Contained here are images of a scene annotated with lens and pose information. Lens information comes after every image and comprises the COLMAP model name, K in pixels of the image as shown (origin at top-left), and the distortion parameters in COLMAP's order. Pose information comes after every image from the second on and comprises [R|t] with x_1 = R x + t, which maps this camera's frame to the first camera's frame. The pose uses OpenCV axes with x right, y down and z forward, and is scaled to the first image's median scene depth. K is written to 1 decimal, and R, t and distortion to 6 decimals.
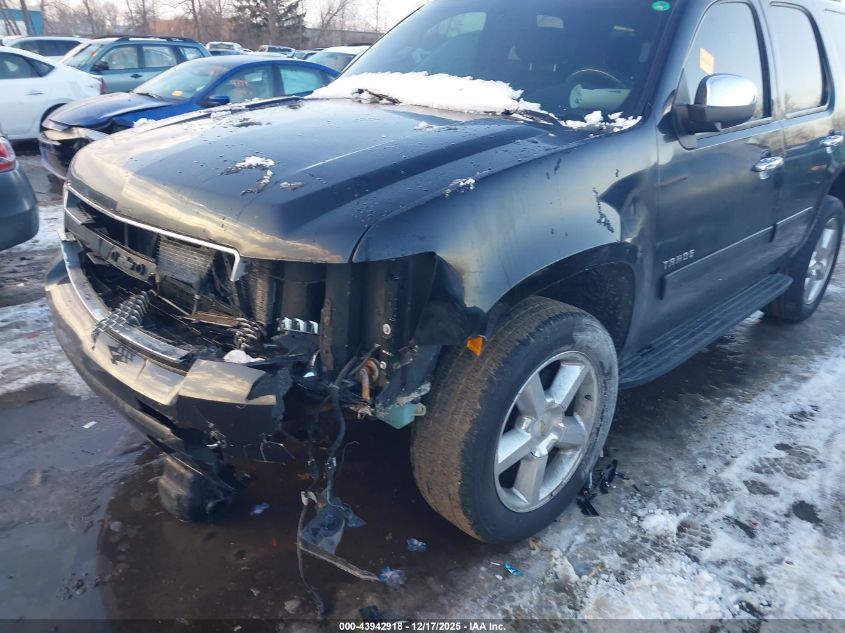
lens RADIAL K [[656.9, 0, 423.0], [0, 656.9, 317.6], [0, 0, 1]] dist [-0.003728, 0.010126]
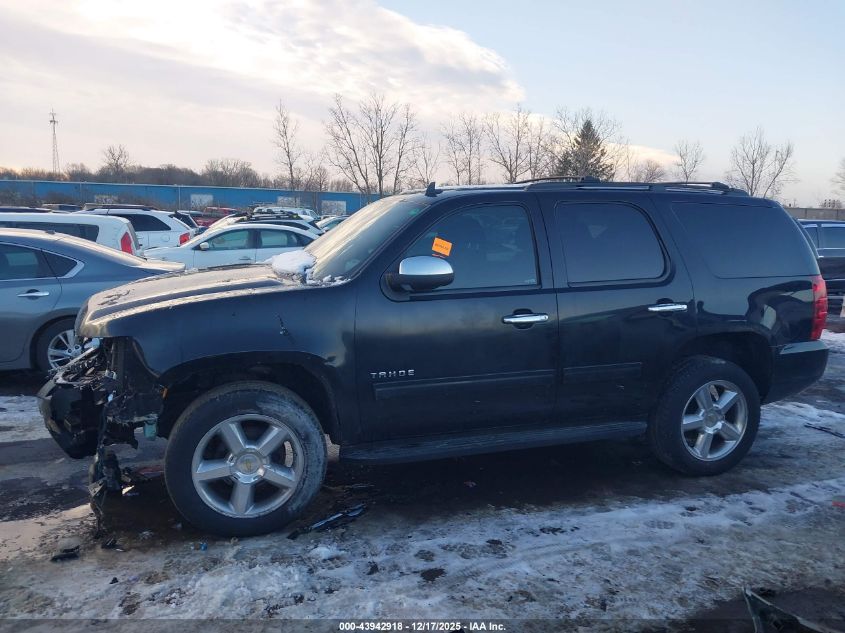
lens RADIAL K [[656.9, 0, 422.0], [0, 656.9, 315.1], [0, 0, 1]] dist [-0.003728, 0.010126]
pose [[0.899702, 0.060176, -0.432336, 1.133913], [-0.157406, 0.968539, -0.192757, 0.052191], [0.407135, 0.241476, 0.880869, -0.299214]]
